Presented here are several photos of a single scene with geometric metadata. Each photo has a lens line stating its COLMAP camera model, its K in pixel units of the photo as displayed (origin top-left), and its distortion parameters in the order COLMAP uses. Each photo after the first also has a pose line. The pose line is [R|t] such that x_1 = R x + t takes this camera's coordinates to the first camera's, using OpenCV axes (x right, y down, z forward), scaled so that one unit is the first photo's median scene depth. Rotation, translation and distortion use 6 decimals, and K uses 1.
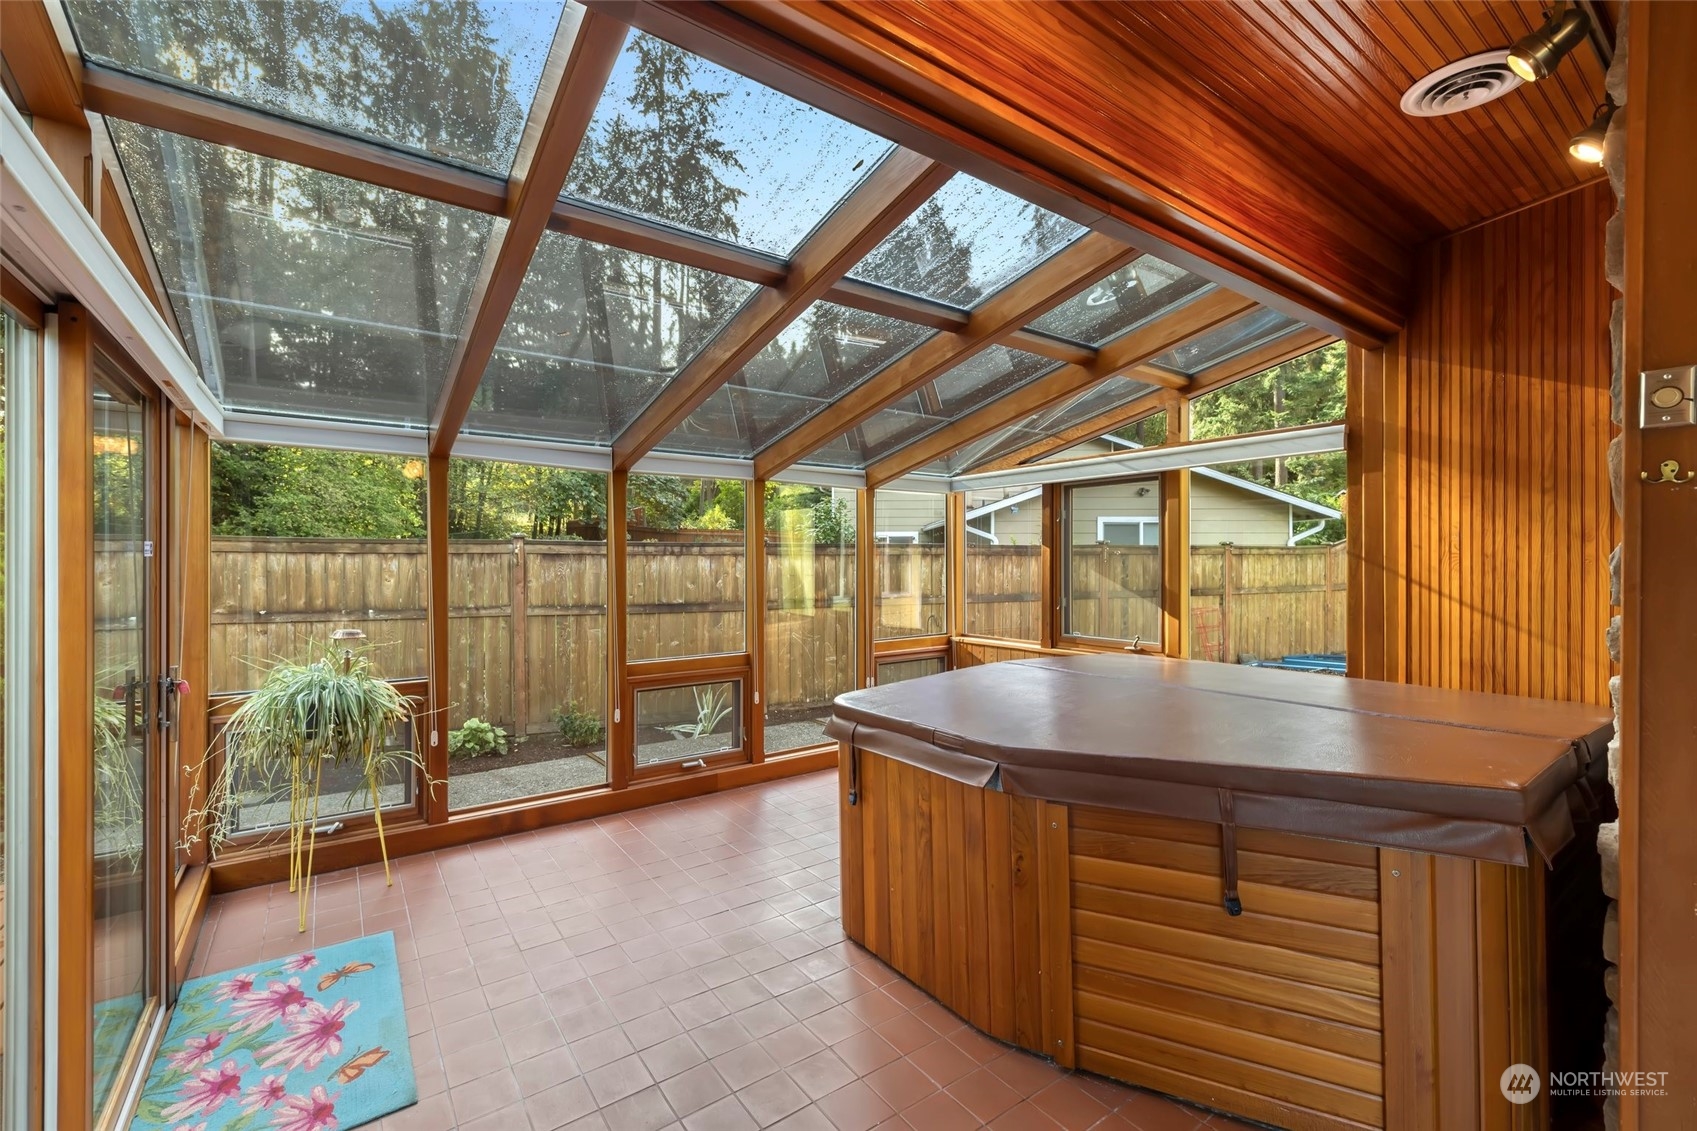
lens RADIAL K [[718.4, 0, 833.0], [0, 718.4, 564.7], [0, 0, 1]] dist [0.000917, -0.000134]
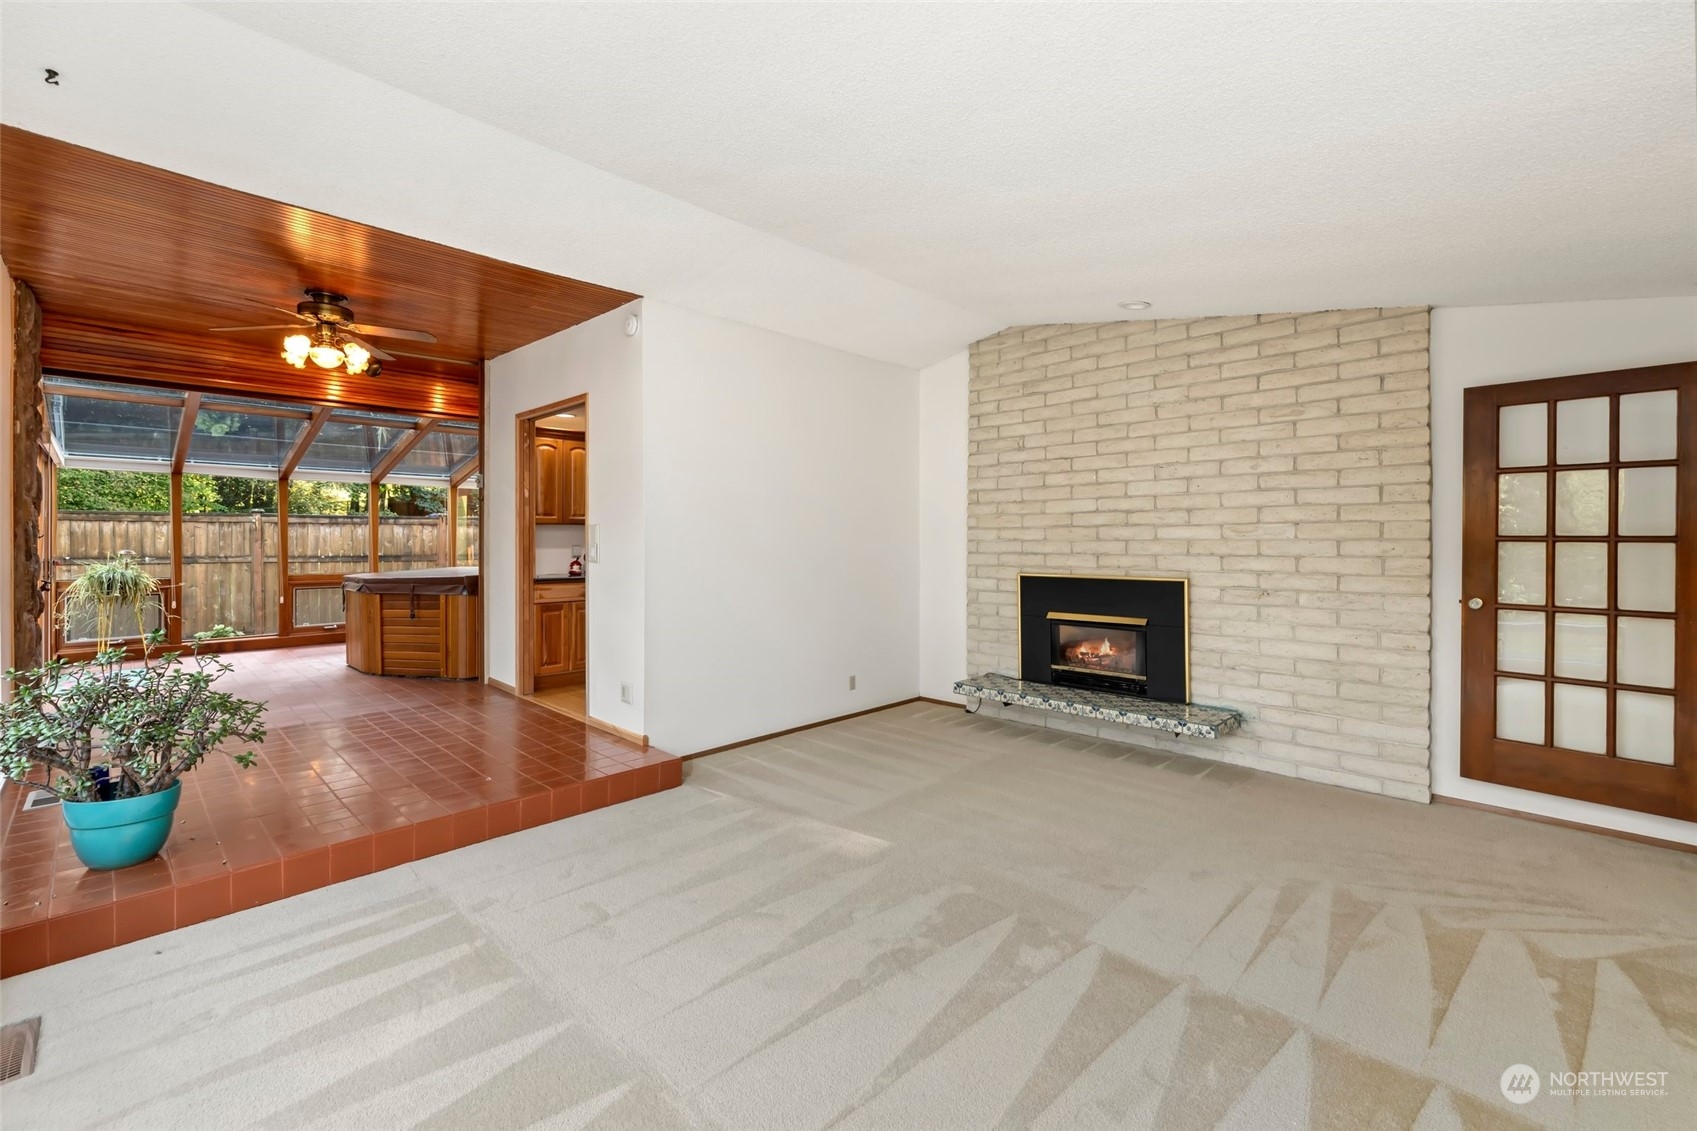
lens RADIAL K [[717.1, 0, 835.8], [0, 717.1, 546.9], [0, 0, 1]] dist [-0.001683, 0.000006]
pose [[0.984101, 0.000460, 0.177610, 0.557393], [-0.001167, 0.999992, 0.003880, 0.032356], [-0.177606, -0.004025, 0.984093, -0.802899]]
